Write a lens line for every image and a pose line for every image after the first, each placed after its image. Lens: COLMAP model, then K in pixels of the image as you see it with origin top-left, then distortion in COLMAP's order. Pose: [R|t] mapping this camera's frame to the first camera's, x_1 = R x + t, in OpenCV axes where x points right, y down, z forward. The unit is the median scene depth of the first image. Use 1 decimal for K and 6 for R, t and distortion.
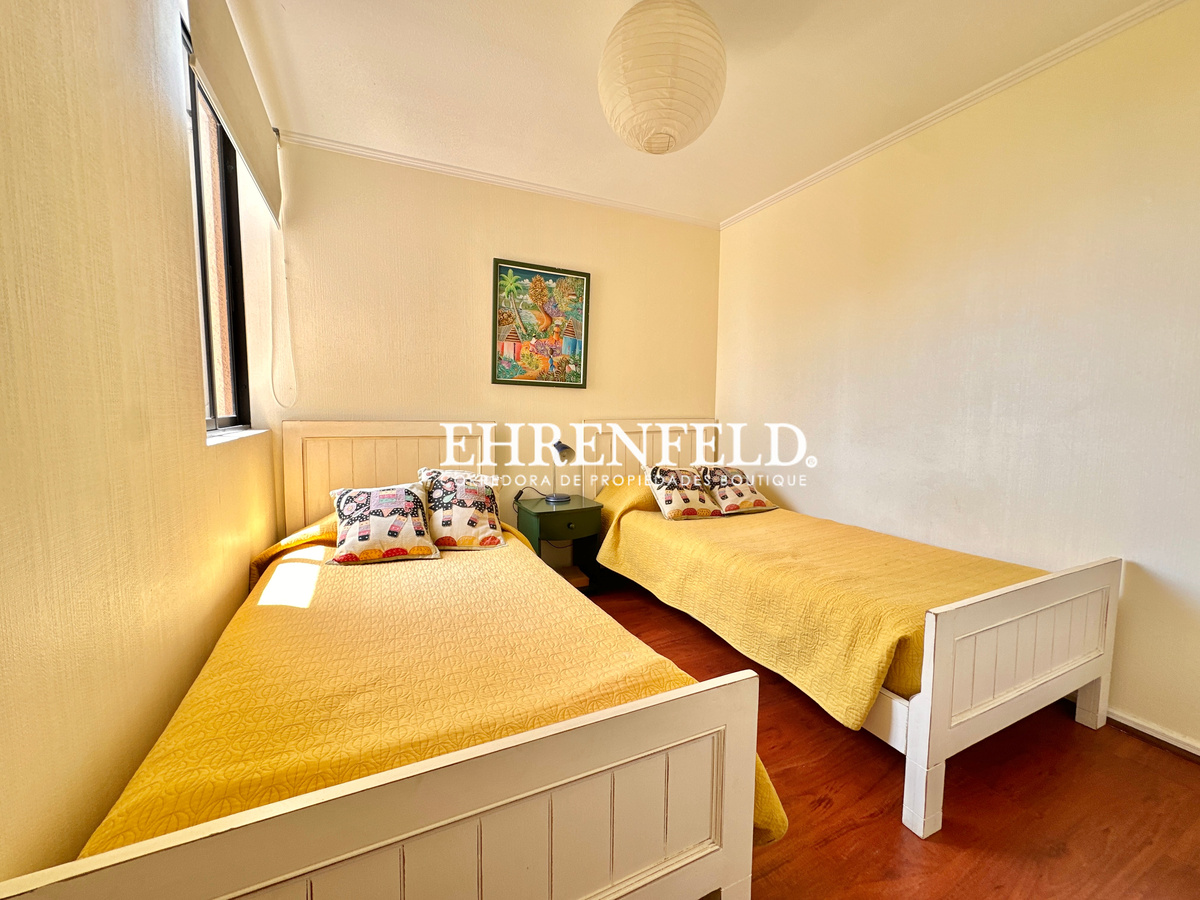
lens RADIAL K [[480.0, 0, 599.3], [0, 480.0, 439.8], [0, 0, 1]] dist [-0.003014, 0.000914]
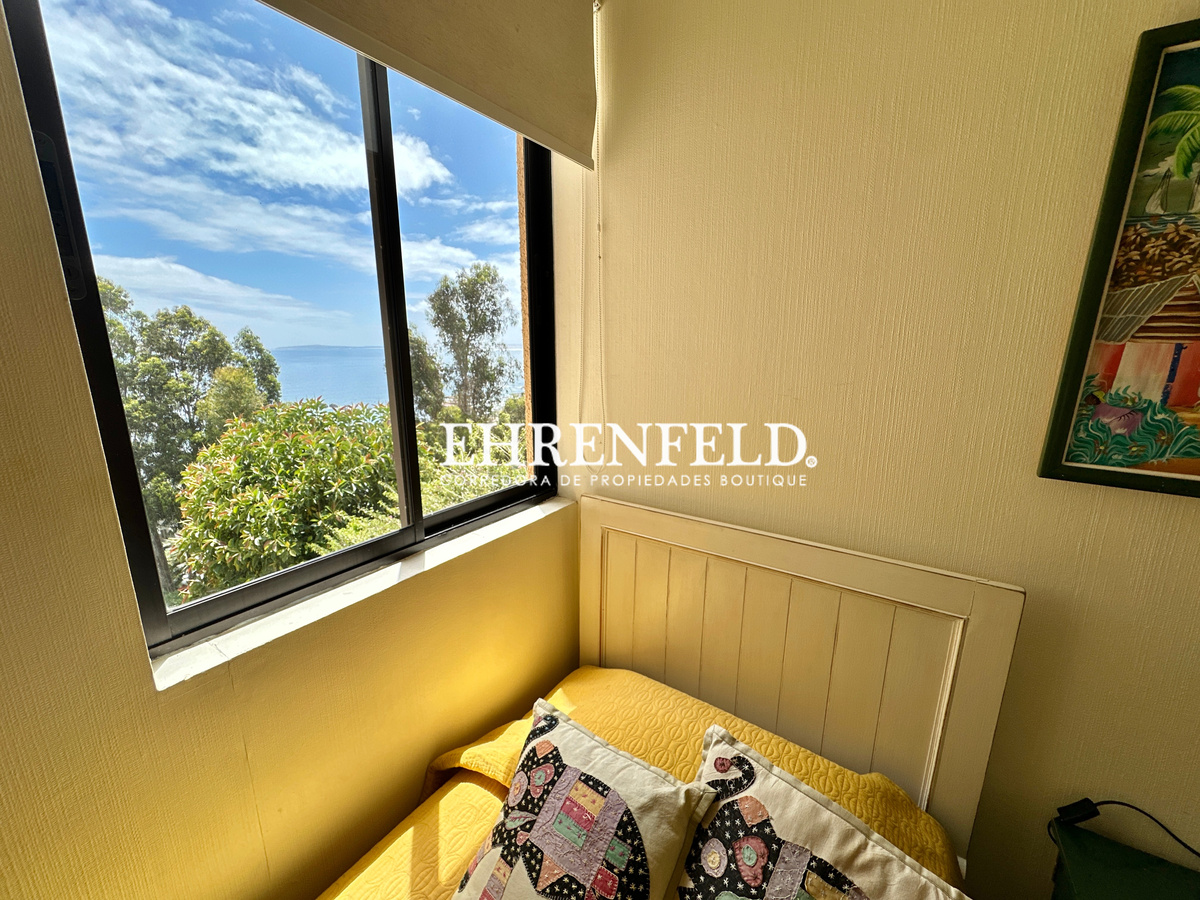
lens RADIAL K [[480.0, 0, 588.5], [0, 480.0, 444.6], [0, 0, 1]] dist [-0.003014, 0.000914]
pose [[0.504078, 0.170057, -0.846750, -0.105284], [-0.052561, 0.984646, 0.166461, -0.172363], [0.862057, -0.039403, 0.505277, 0.564410]]
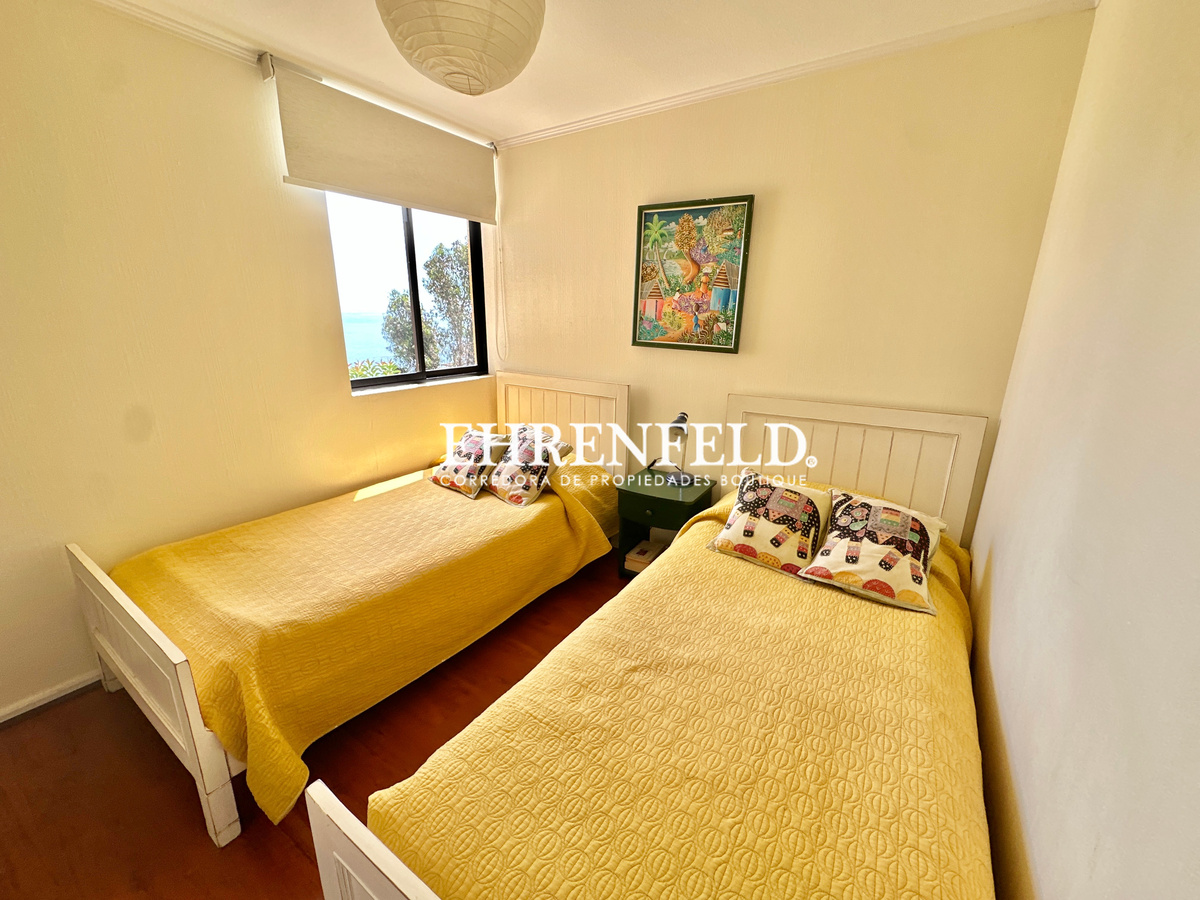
lens RADIAL K [[480.0, 0, 592.1], [0, 480.0, 441.4], [0, 0, 1]] dist [-0.003014, 0.000914]
pose [[0.512467, 0.219893, -0.830075, 0.568574], [-0.059228, 0.973406, 0.221296, -0.135237], [0.856662, -0.064243, 0.511863, 0.414607]]
